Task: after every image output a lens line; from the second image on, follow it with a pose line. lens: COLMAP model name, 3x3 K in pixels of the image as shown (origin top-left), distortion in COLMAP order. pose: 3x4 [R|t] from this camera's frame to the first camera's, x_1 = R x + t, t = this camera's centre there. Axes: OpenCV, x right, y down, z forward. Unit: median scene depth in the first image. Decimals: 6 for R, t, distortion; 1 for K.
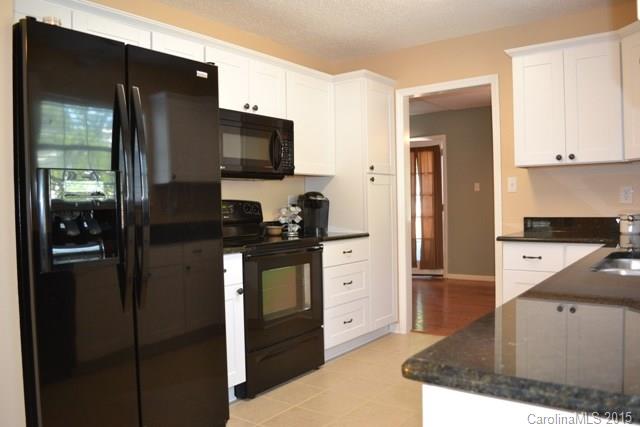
lens RADIAL K [[506.1, 0, 320.0], [0, 506.1, 213.5], [0, 0, 1]] dist [-0.089897, -0.001008]
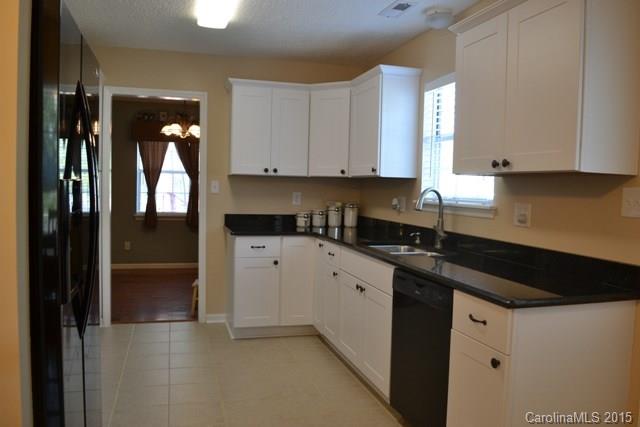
lens RADIAL K [[506.1, 0, 320.0], [0, 506.1, 213.5], [0, 0, 1]] dist [-0.089897, -0.001008]
pose [[0.591101, -0.009425, 0.806543, -0.518637], [-0.022113, 0.999367, 0.027884, -0.038304], [-0.806295, -0.034318, 0.590518, 0.083116]]
